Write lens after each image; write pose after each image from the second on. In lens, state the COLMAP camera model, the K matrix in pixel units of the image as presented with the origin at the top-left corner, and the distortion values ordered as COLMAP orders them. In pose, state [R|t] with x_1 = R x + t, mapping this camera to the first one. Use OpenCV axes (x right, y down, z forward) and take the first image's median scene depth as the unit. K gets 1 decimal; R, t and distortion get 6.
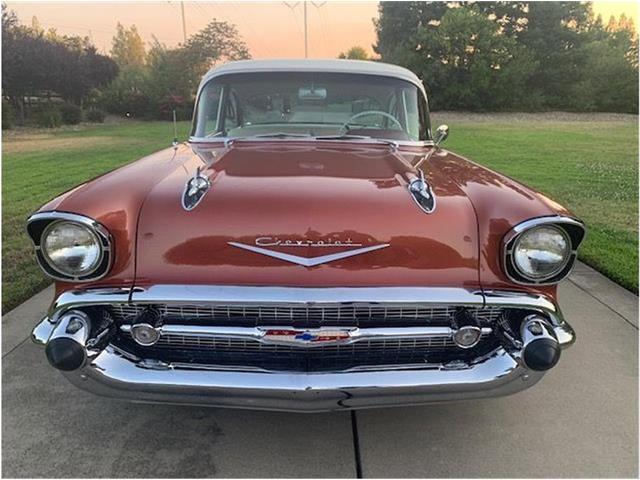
lens RADIAL K [[498.7, 0, 311.5], [0, 498.7, 237.1], [0, 0, 1]] dist [0.003215, -0.001194]
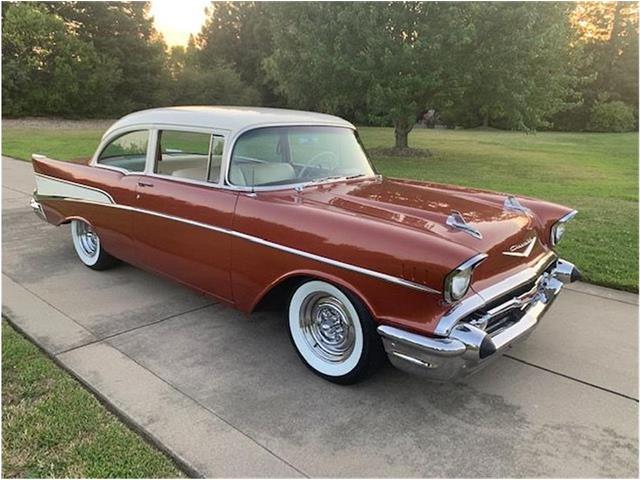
lens RADIAL K [[502.2, 0, 307.6], [0, 502.2, 241.9], [0, 0, 1]] dist [-0.000538, 0.004837]
pose [[0.671585, -0.182255, 0.718162, -1.026987], [0.177846, 0.980590, 0.082542, -0.159454], [-0.719267, 0.072288, 0.690963, 0.182518]]
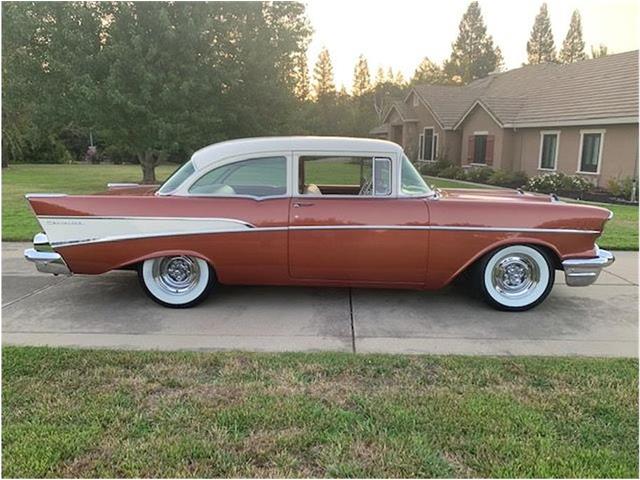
lens RADIAL K [[501.3, 0, 305.2], [0, 501.3, 242.2], [0, 0, 1]] dist [0.006050, -0.003318]
pose [[0.030282, -0.185488, 0.982180, -1.827601], [0.254582, 0.951655, 0.171874, -0.429862], [-0.966577, 0.244841, 0.076040, 1.338706]]
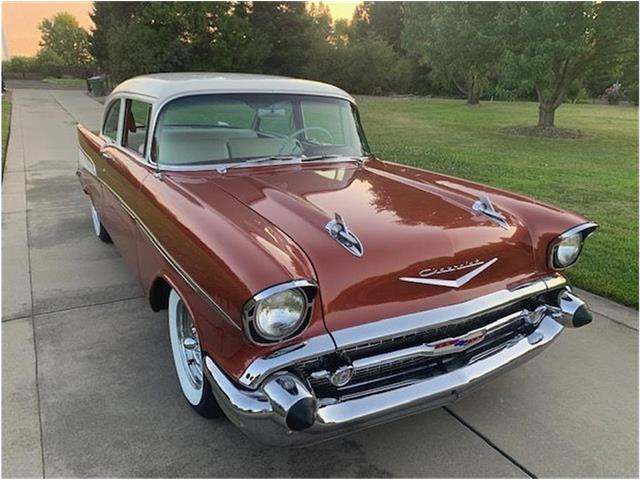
lens RADIAL K [[502.2, 0, 307.6], [0, 502.2, 241.9], [0, 0, 1]] dist [-0.000538, 0.004837]
pose [[0.869594, -0.143265, 0.472526, -0.511575], [0.117510, 0.989533, 0.083761, -0.113039], [-0.479580, -0.017312, 0.877327, 0.051368]]
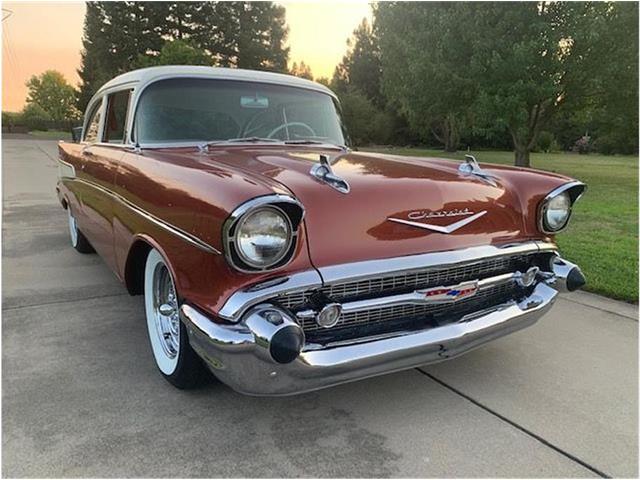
lens RADIAL K [[501.3, 0, 305.2], [0, 501.3, 242.2], [0, 0, 1]] dist [0.006050, -0.003318]
pose [[0.854471, -0.096196, 0.510516, -0.515929], [0.122100, 0.992366, -0.017373, 0.033704], [-0.504947, 0.077179, 0.859693, 0.083778]]
